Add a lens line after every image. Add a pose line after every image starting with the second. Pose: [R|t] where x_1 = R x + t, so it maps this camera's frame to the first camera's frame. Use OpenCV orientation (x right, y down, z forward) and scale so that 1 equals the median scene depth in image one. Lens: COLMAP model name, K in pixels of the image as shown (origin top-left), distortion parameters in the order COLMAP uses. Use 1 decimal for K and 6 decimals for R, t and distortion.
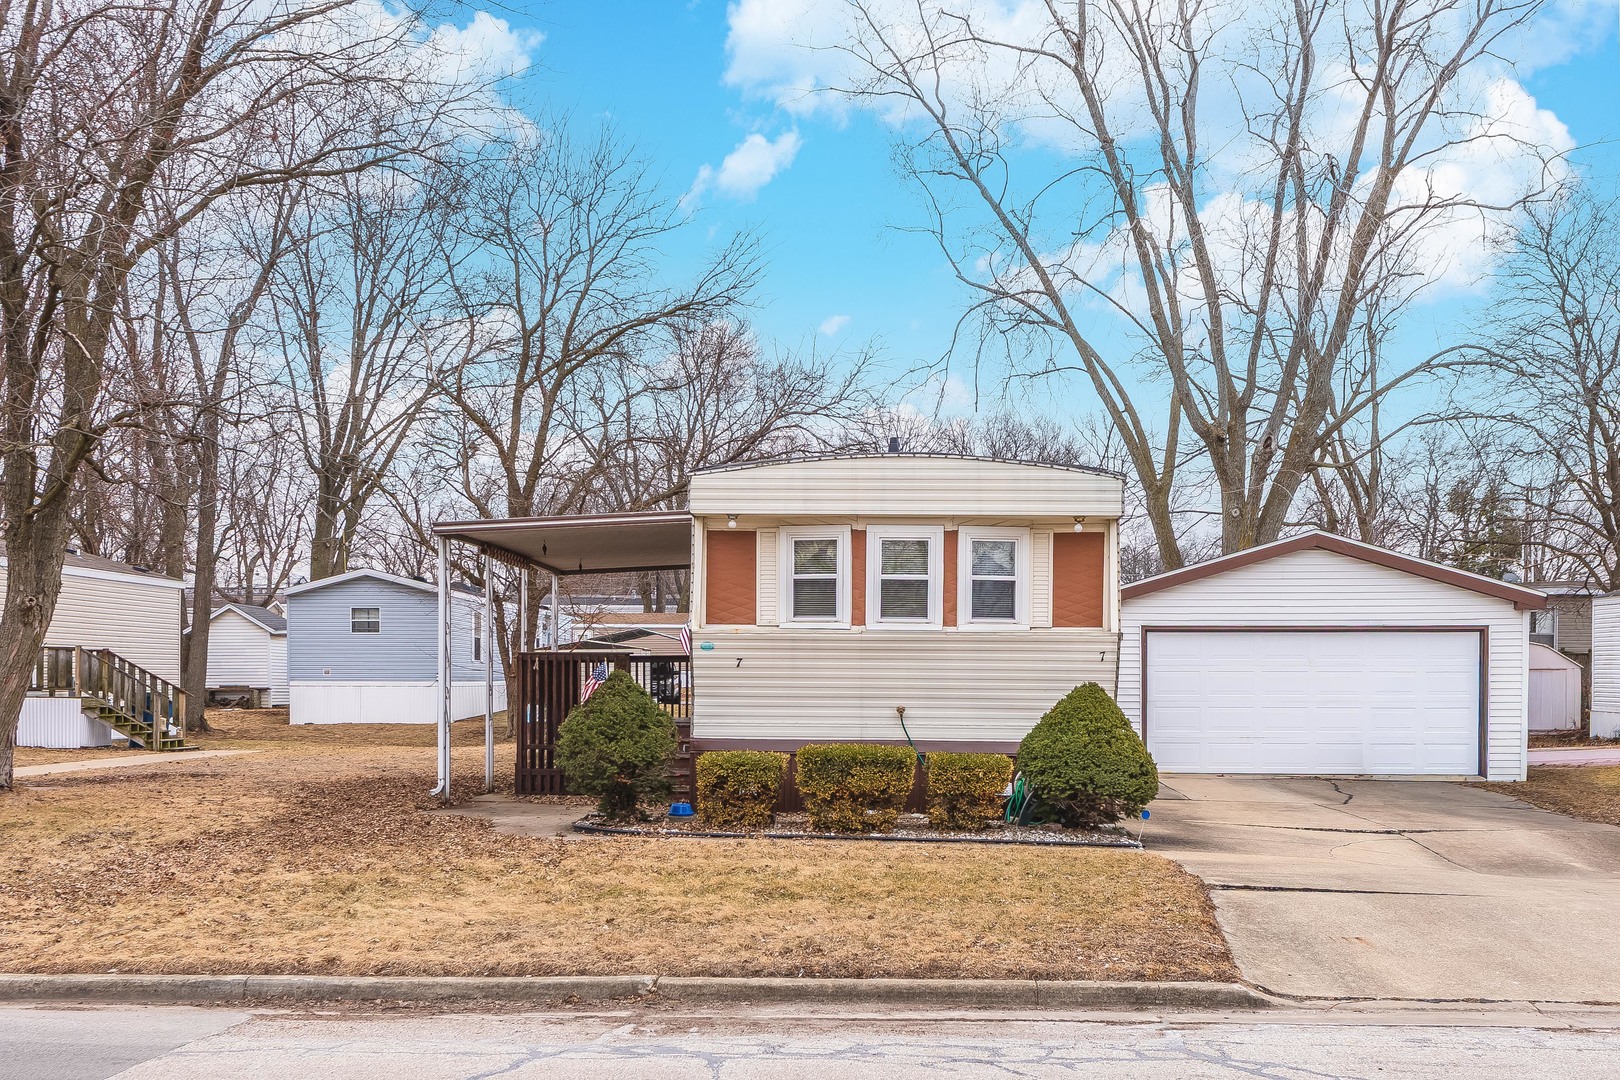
lens RADIAL K [[1714.7, 0, 812.4], [0, 1714.7, 669.8], [0, 0, 1]] dist [0.023237, -0.019826]
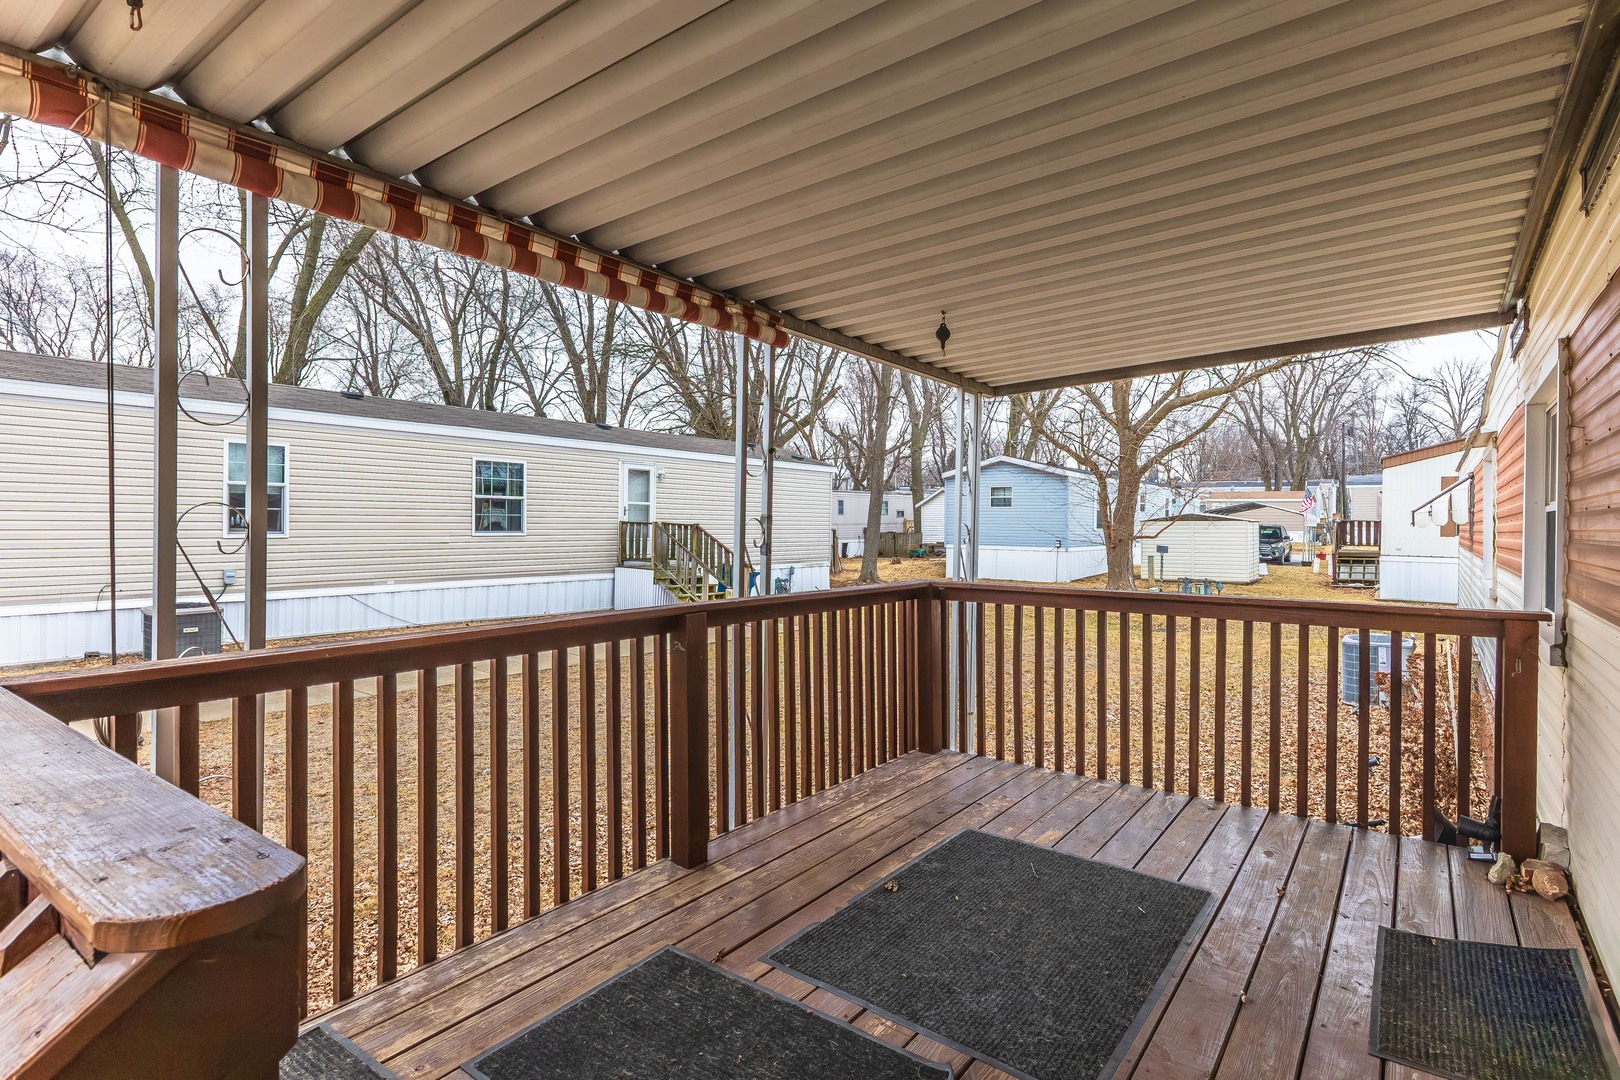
lens RADIAL K [[798.5, 0, 843.9], [0, 798.5, 523.4], [0, 0, 1]] dist [0.000121, -0.000062]
pose [[0.830706, 0.006798, -0.556670, -0.087911], [-0.006169, 0.999976, 0.003006, -0.029094], [0.556677, 0.000937, 0.830728, 1.223530]]
